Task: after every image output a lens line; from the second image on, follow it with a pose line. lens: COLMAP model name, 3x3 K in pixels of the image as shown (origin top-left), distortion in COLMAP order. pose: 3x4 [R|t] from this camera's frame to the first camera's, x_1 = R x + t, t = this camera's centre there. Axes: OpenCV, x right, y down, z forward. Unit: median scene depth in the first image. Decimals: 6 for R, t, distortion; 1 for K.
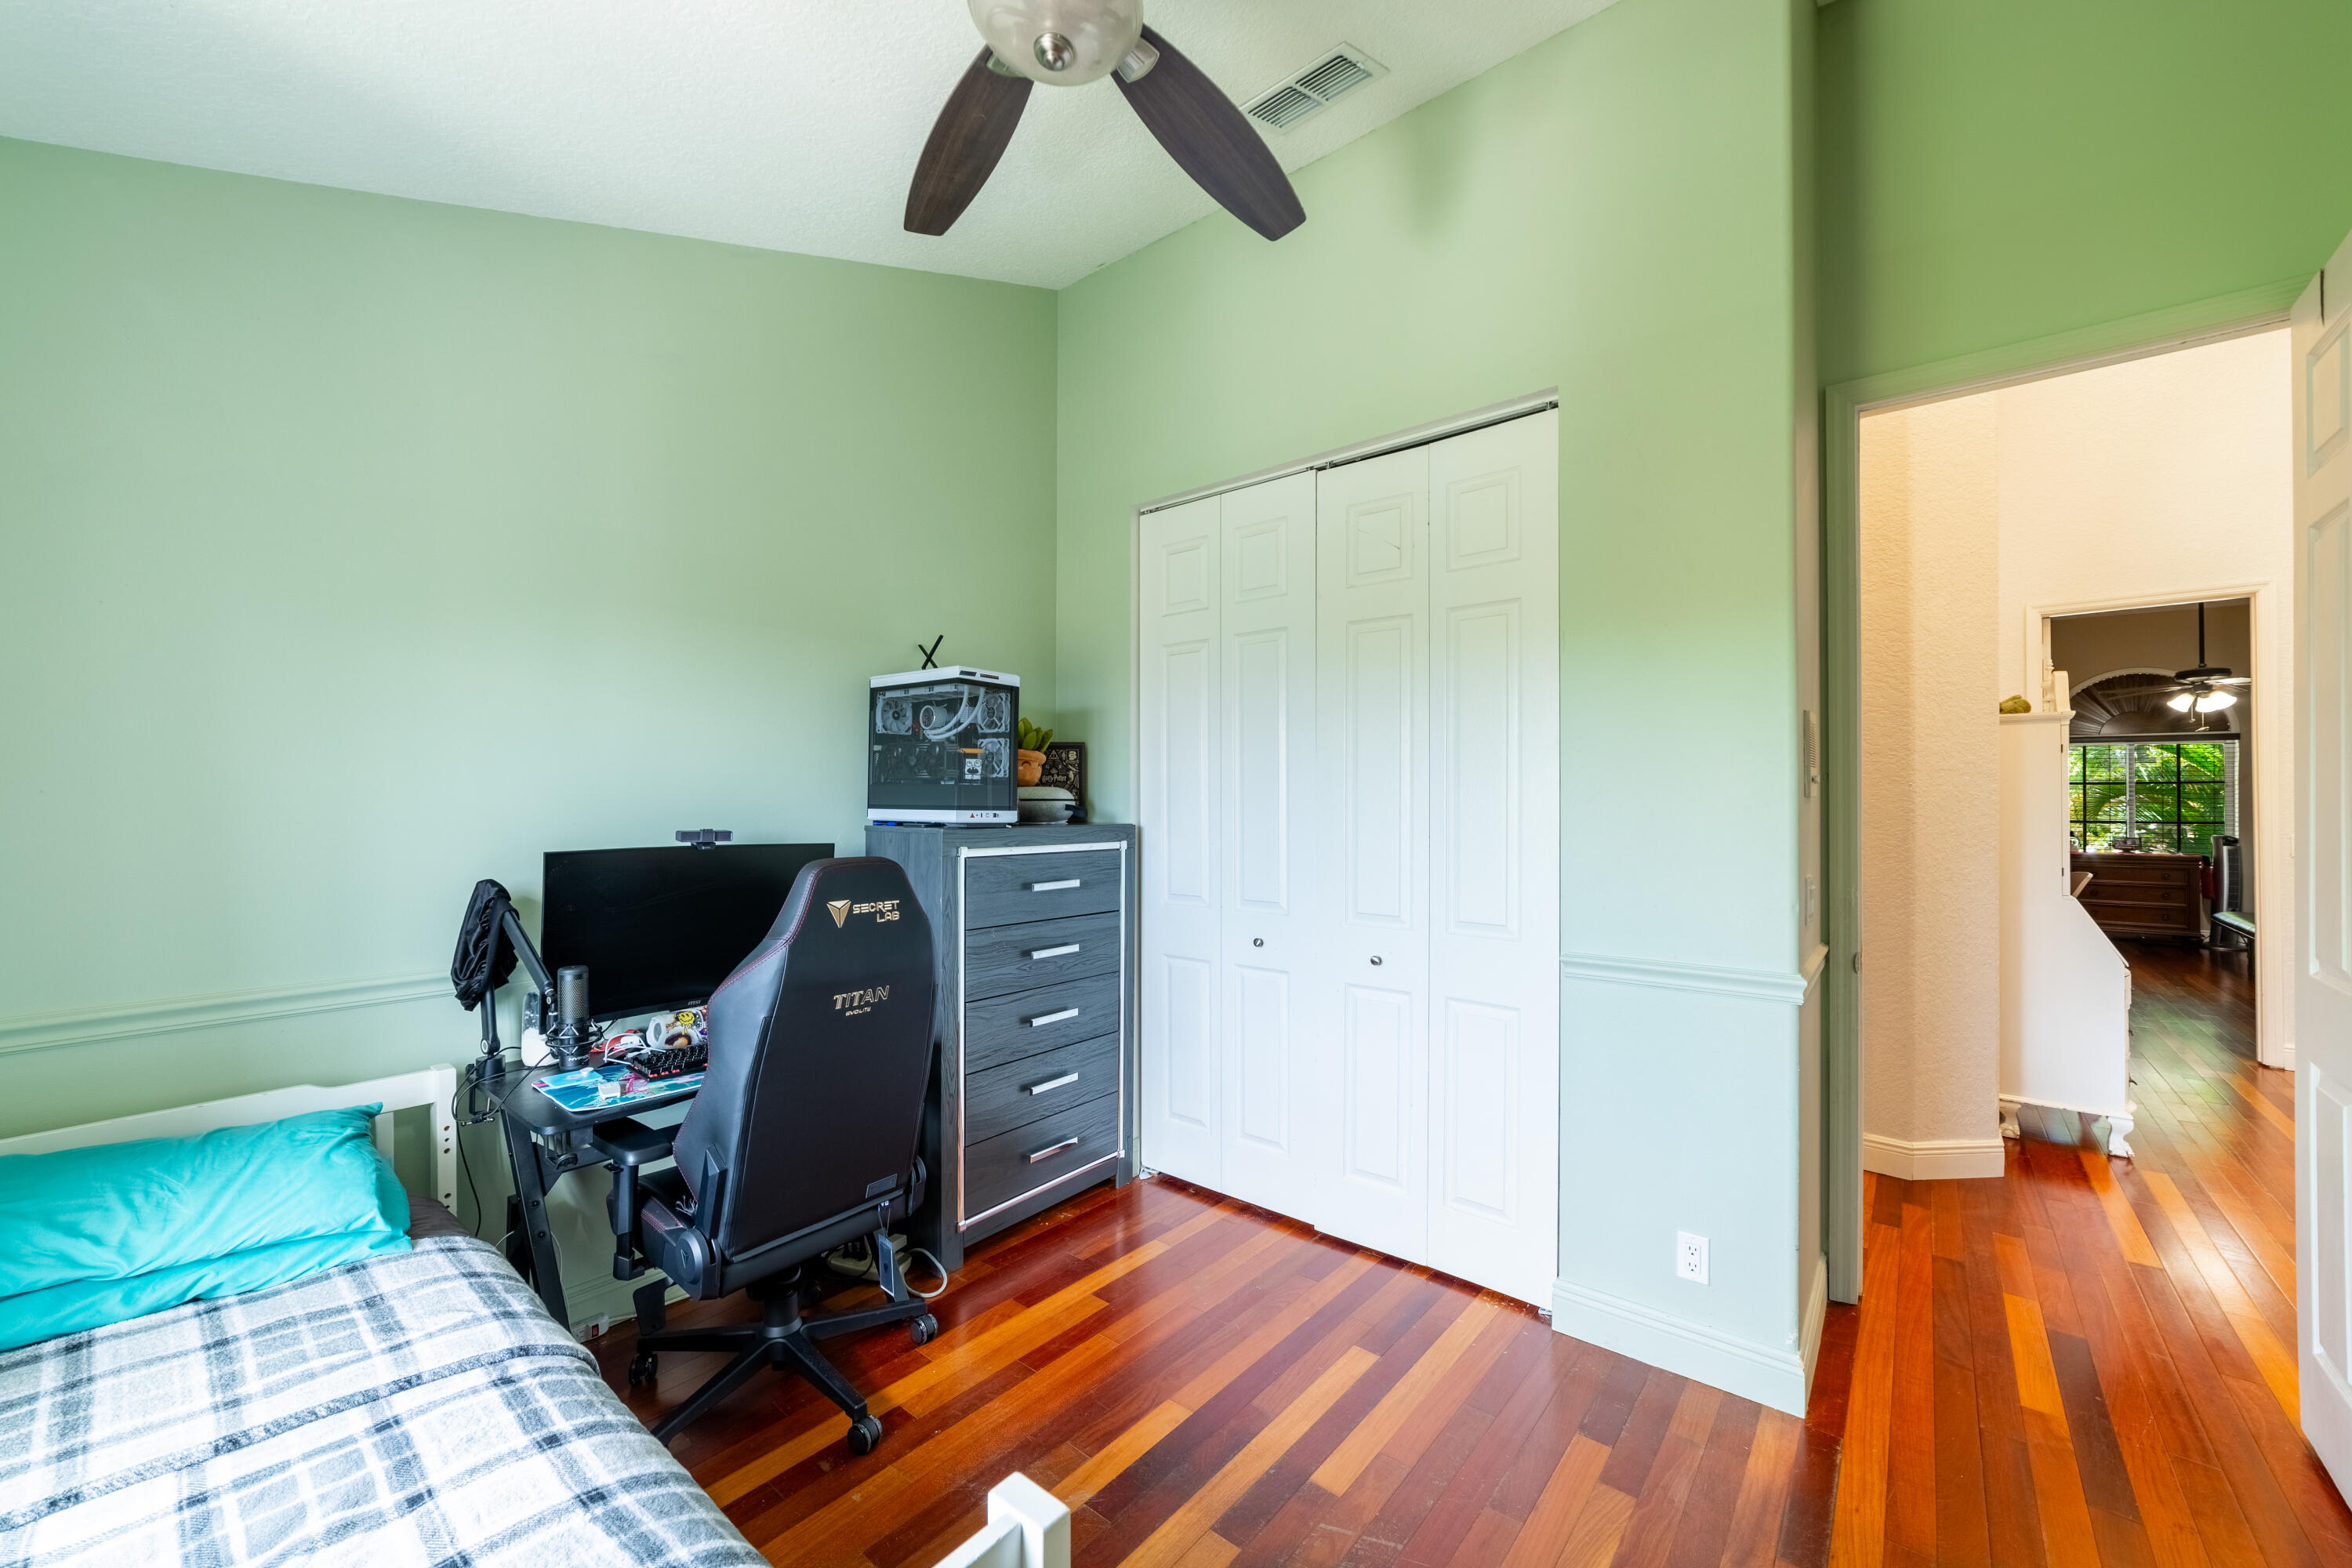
lens RADIAL K [[901.6, 0, 1185.2], [0, 901.6, 795.9], [0, 0, 1]] dist [-0.020441, 0.002969]
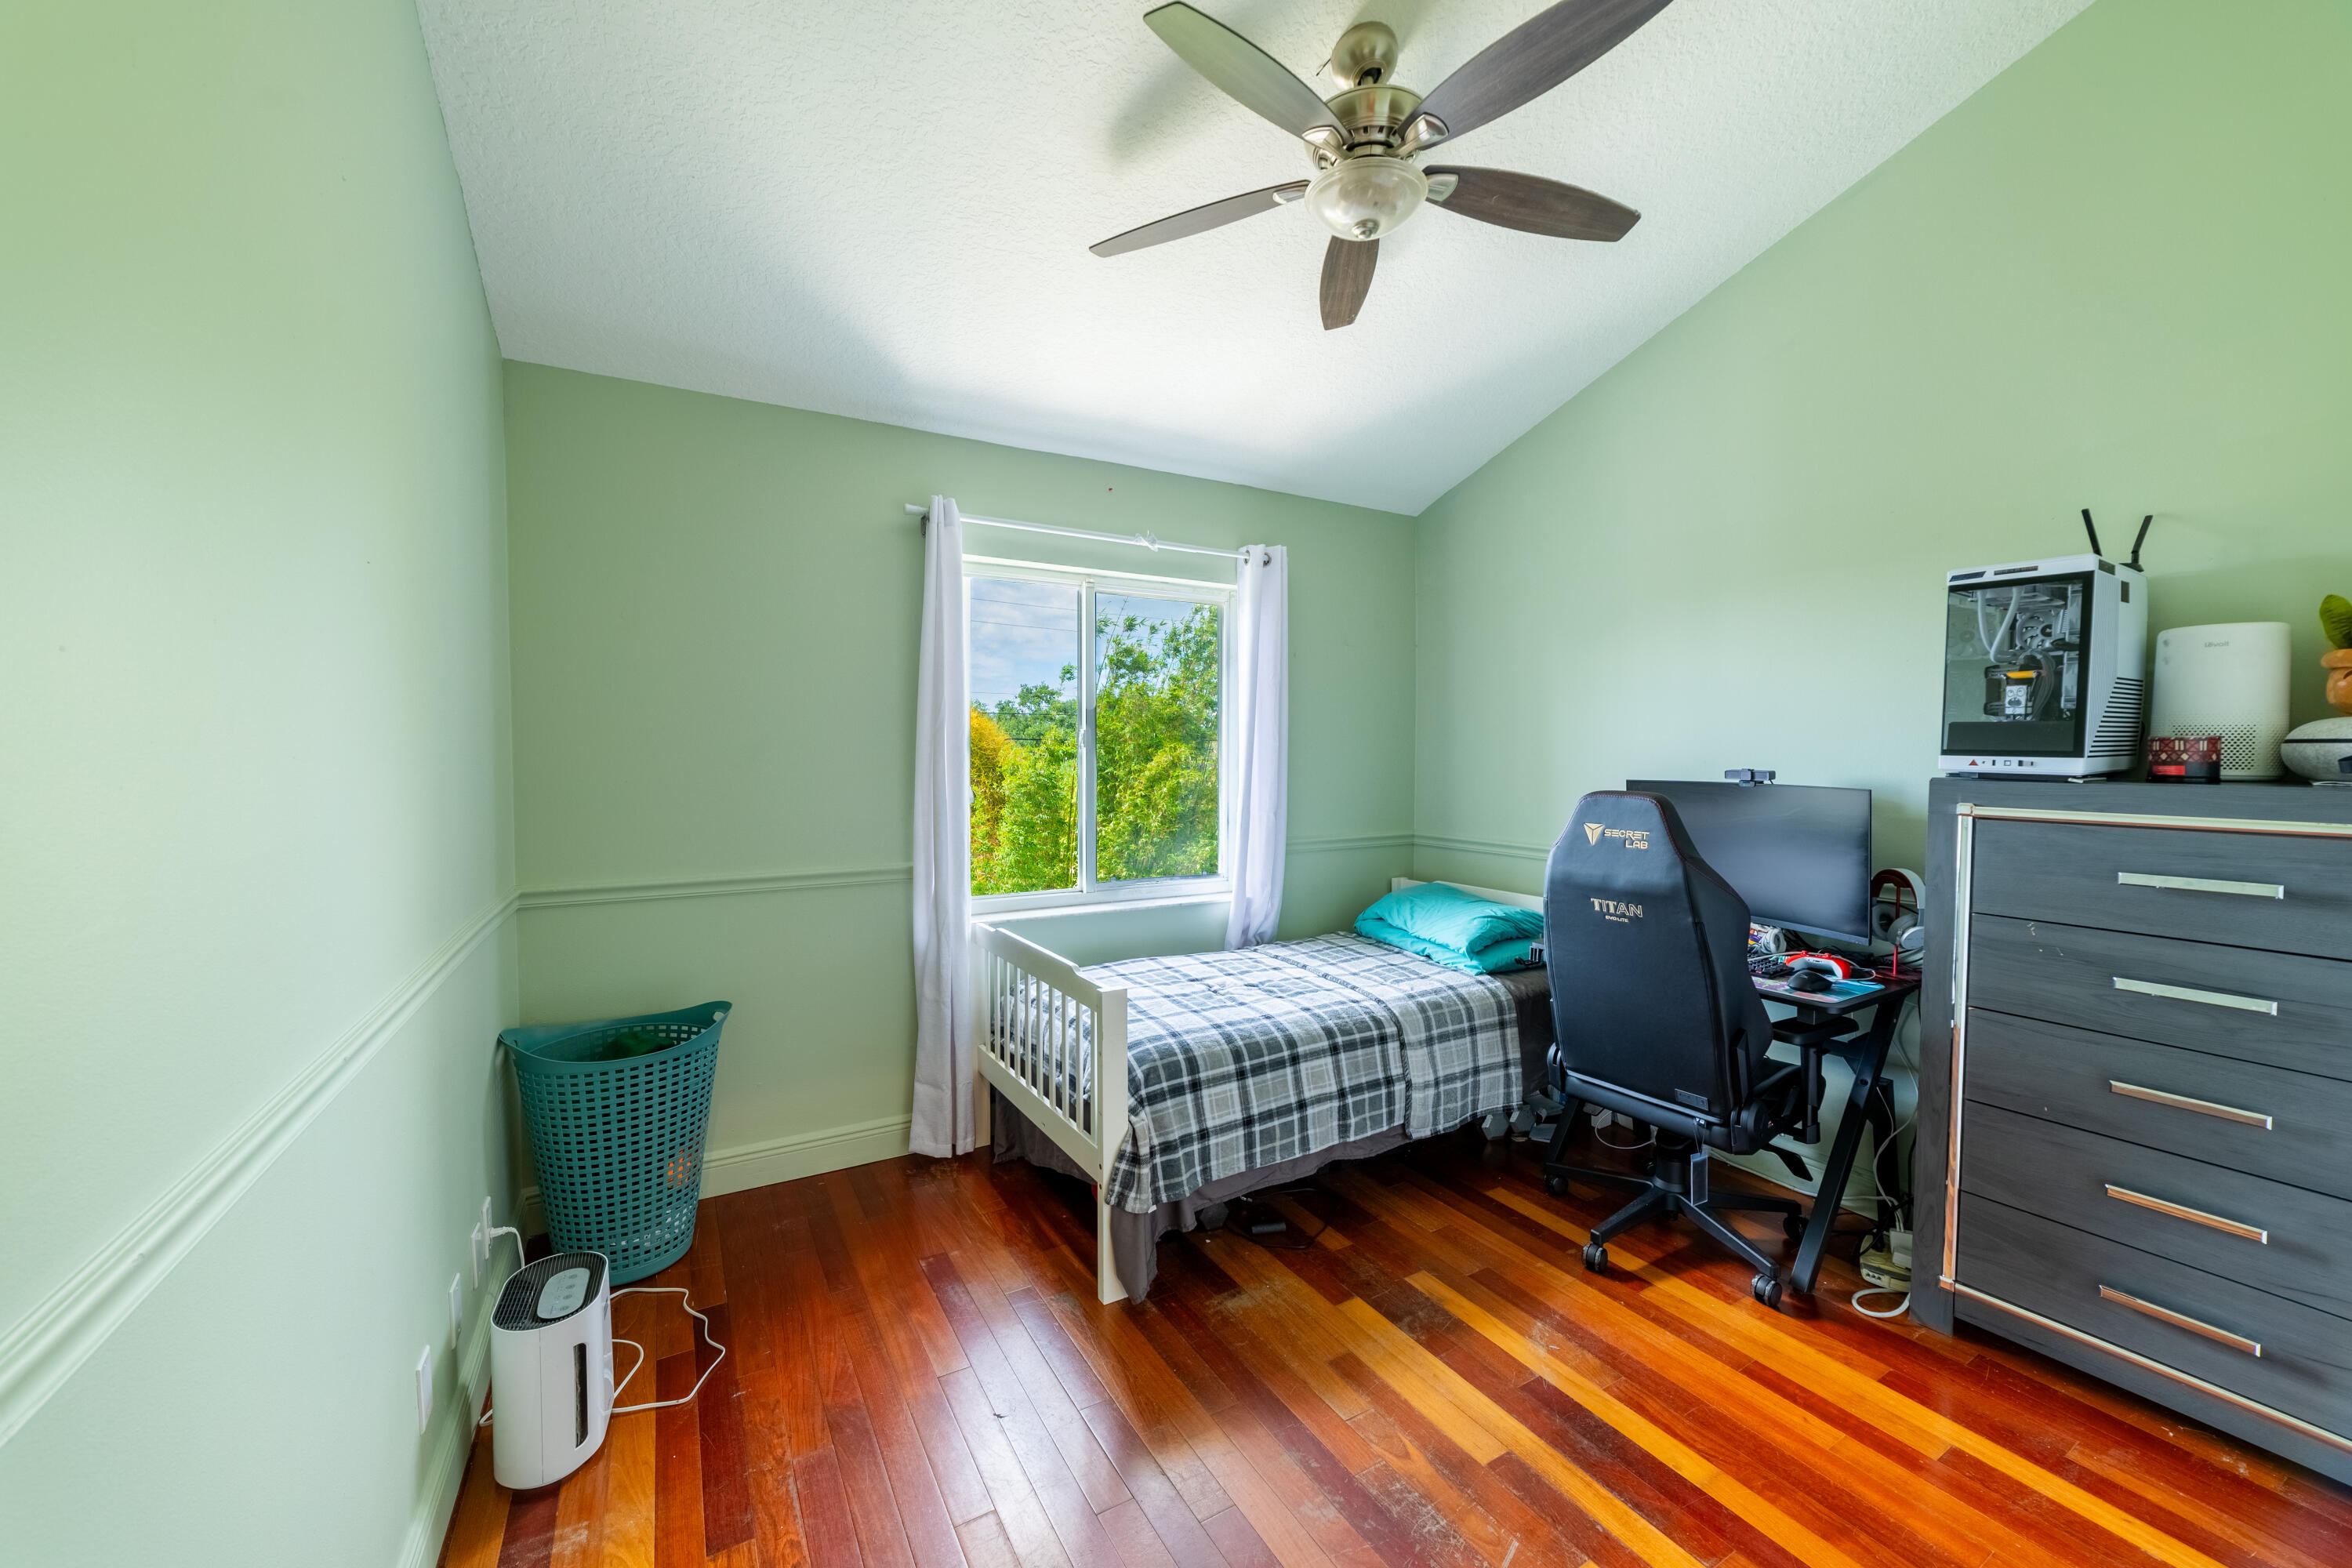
lens RADIAL K [[901.6, 0, 1180.0], [0, 901.6, 777.3], [0, 0, 1]] dist [-0.020441, 0.002969]
pose [[-0.351495, 0.031284, -0.935667, 0.829263], [0.006509, 0.999499, 0.030973, 0.008042], [0.936167, 0.004797, -0.351522, 0.755096]]
